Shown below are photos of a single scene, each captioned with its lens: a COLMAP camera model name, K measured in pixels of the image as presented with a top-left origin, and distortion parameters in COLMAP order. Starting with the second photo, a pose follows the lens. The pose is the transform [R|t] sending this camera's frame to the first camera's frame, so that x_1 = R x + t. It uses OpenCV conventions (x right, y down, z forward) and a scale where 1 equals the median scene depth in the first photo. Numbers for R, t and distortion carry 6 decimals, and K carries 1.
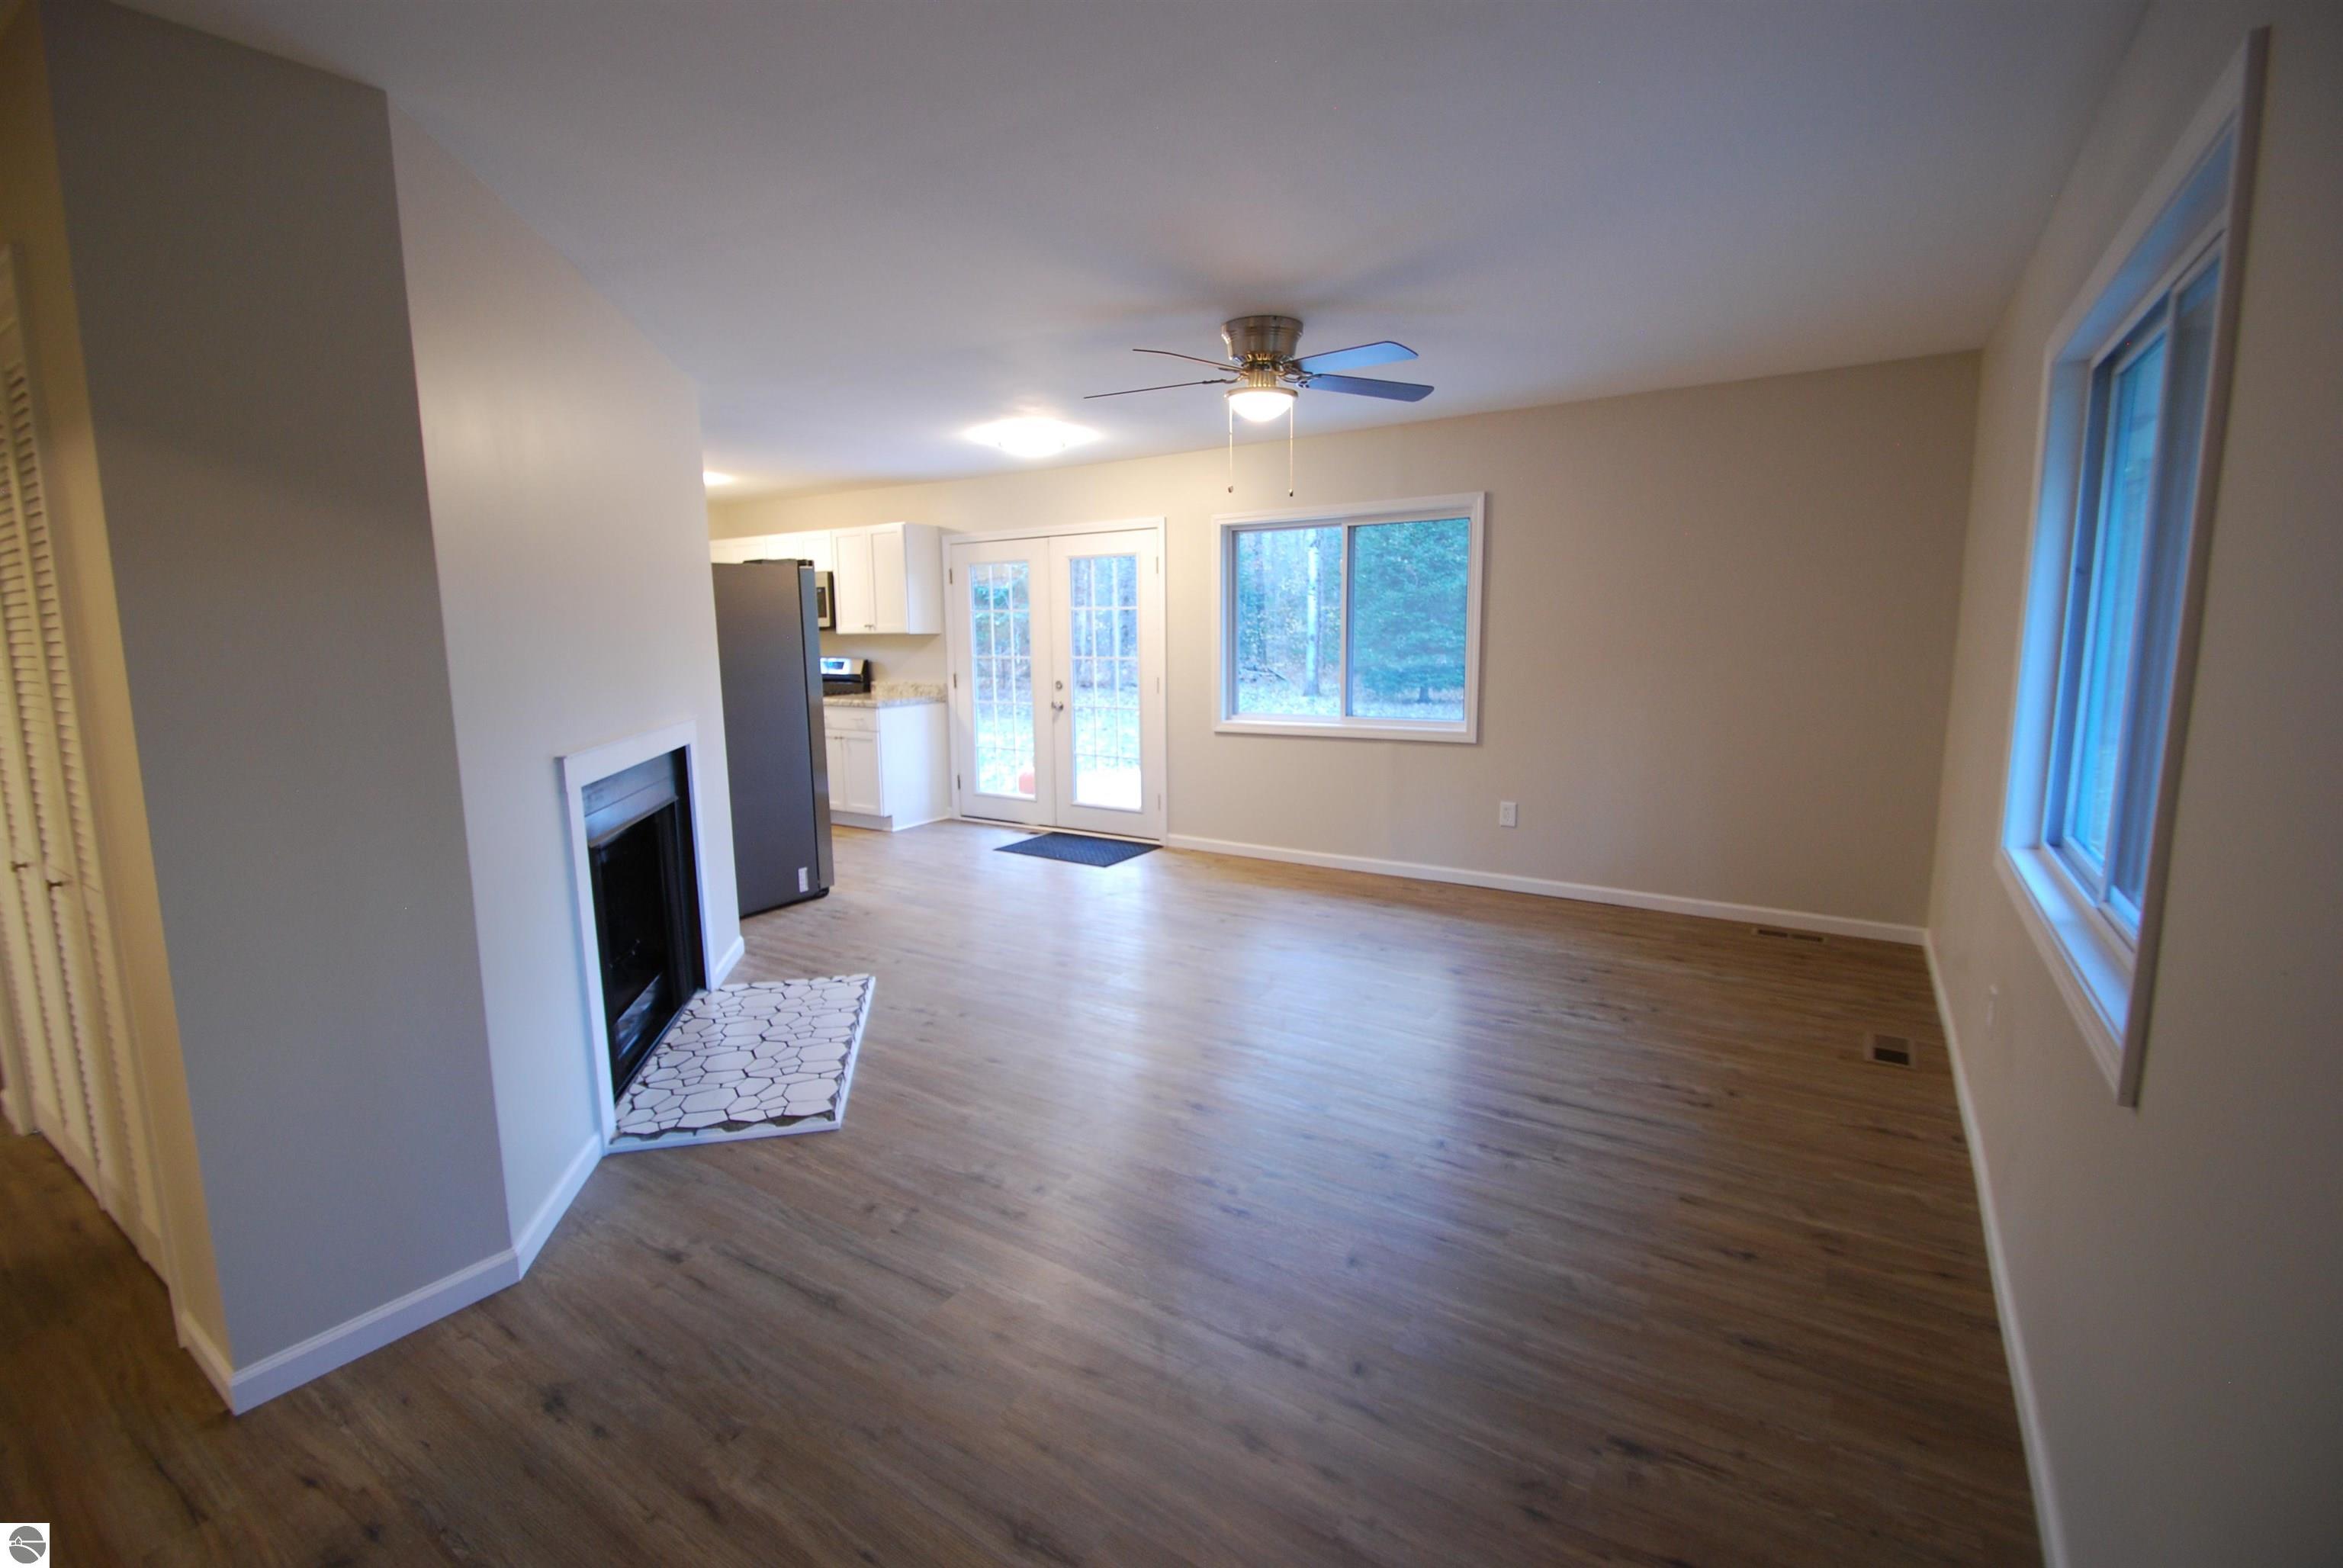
lens RADIAL K [[1028.0, 0, 1146.3], [0, 1028.0, 781.6], [0, 0, 1]] dist [0.010708, -0.016312]
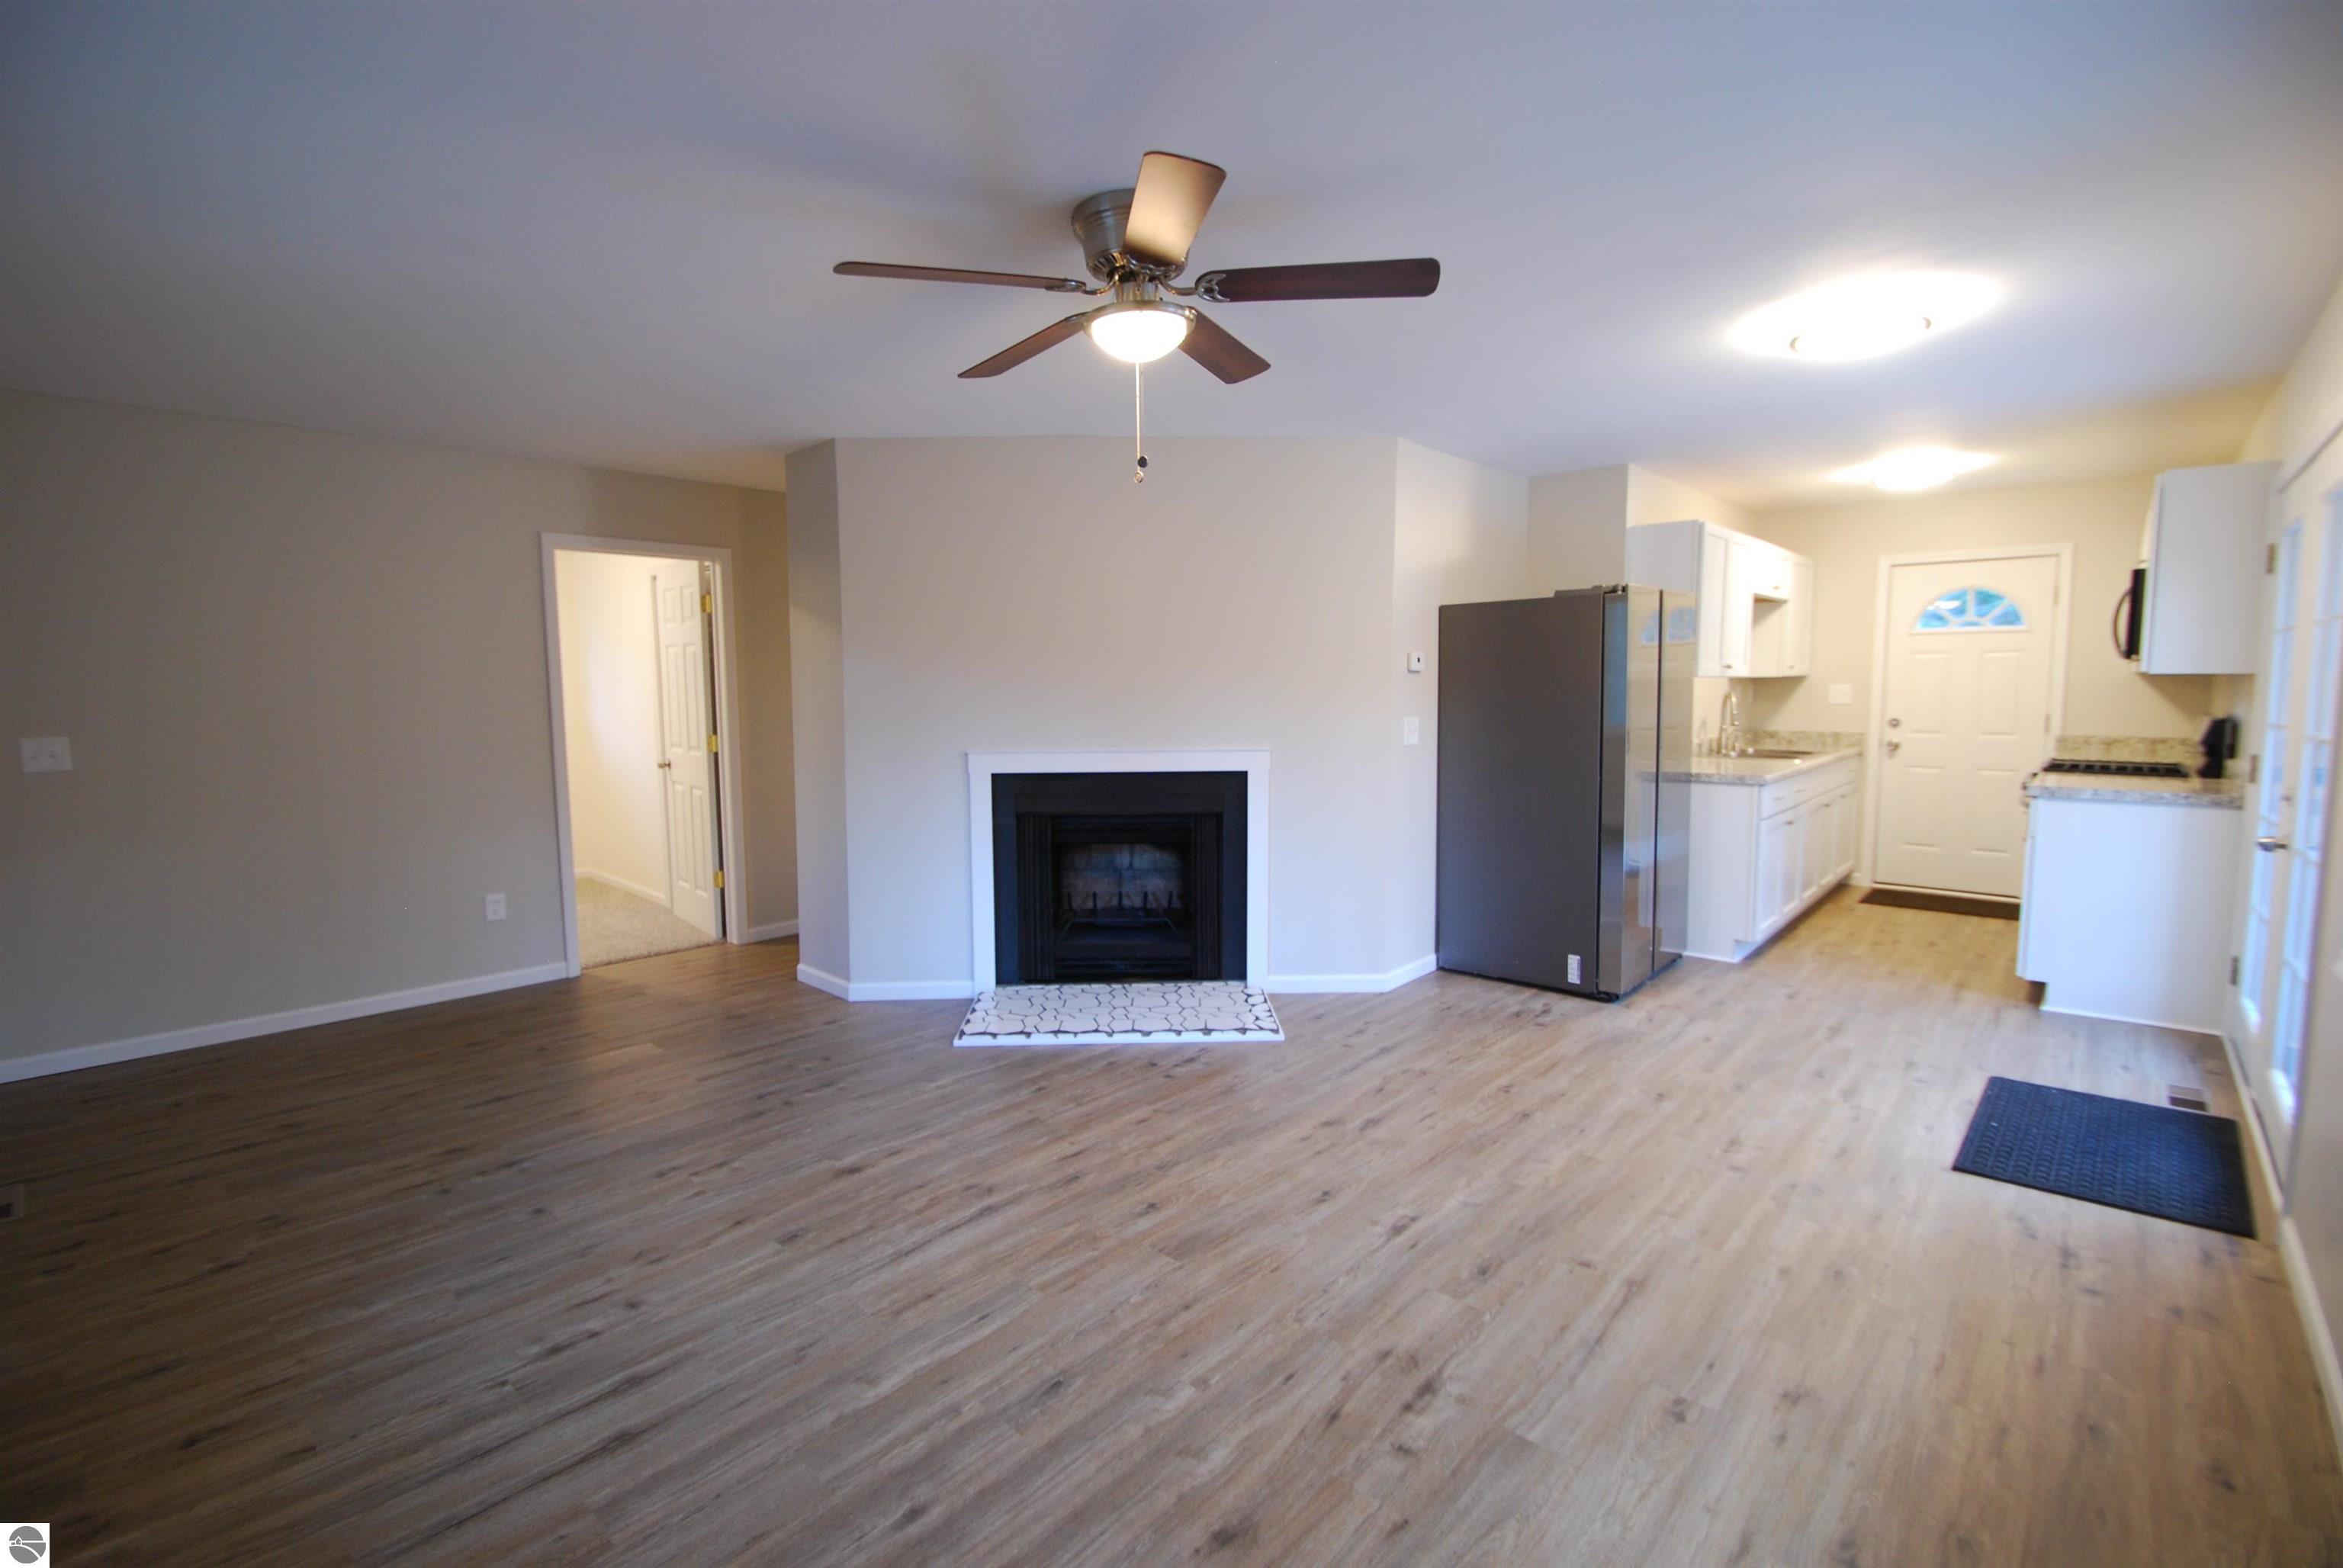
lens RADIAL K [[1020.7, 0, 1164.6], [0, 1020.7, 777.1], [0, 0, 1]] dist [0.011606, -0.016637]
pose [[-0.147196, 0.106988, -0.983304, 0.507355], [-0.133955, 0.982817, 0.126988, -0.117179], [0.979995, 0.150410, -0.130335, 0.751674]]
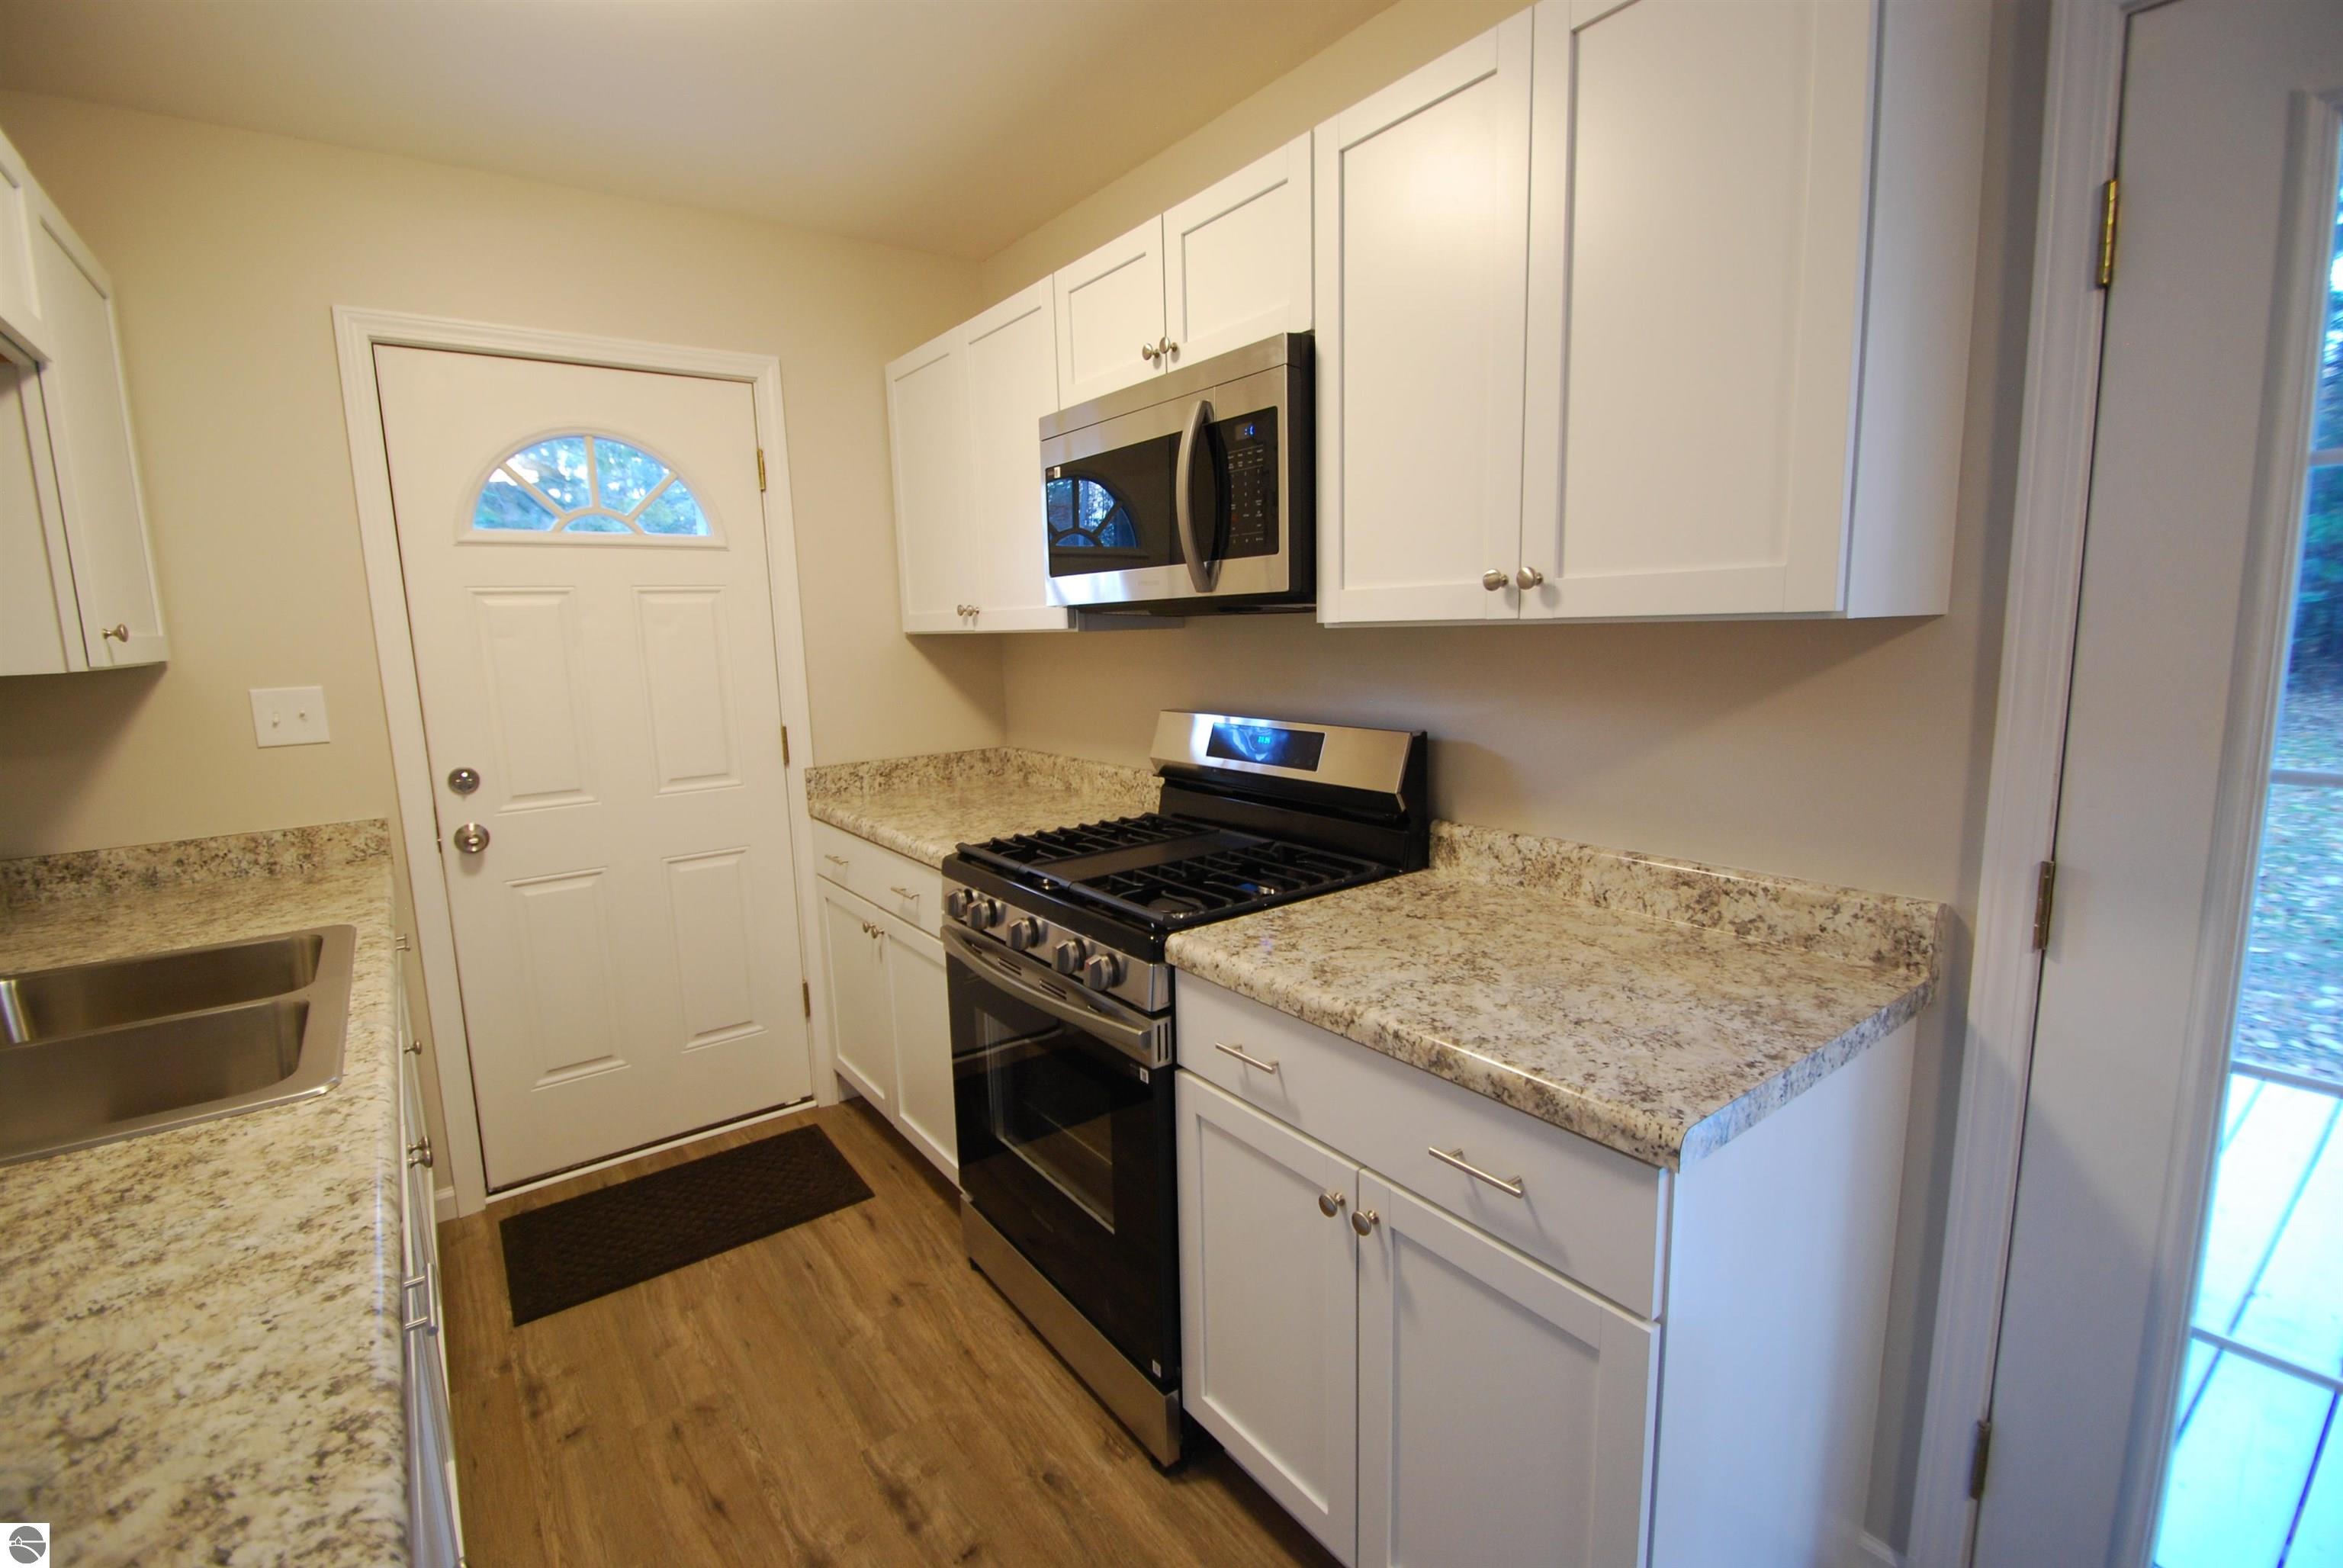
lens RADIAL K [[1020.7, 0, 1164.6], [0, 1020.7, 777.1], [0, 0, 1]] dist [0.011606, -0.016637]
pose [[0.945506, 0.032400, -0.323989, -0.364097], [-0.028919, 0.999461, 0.015555, -0.159653], [0.324318, -0.005338, 0.945933, 1.097422]]
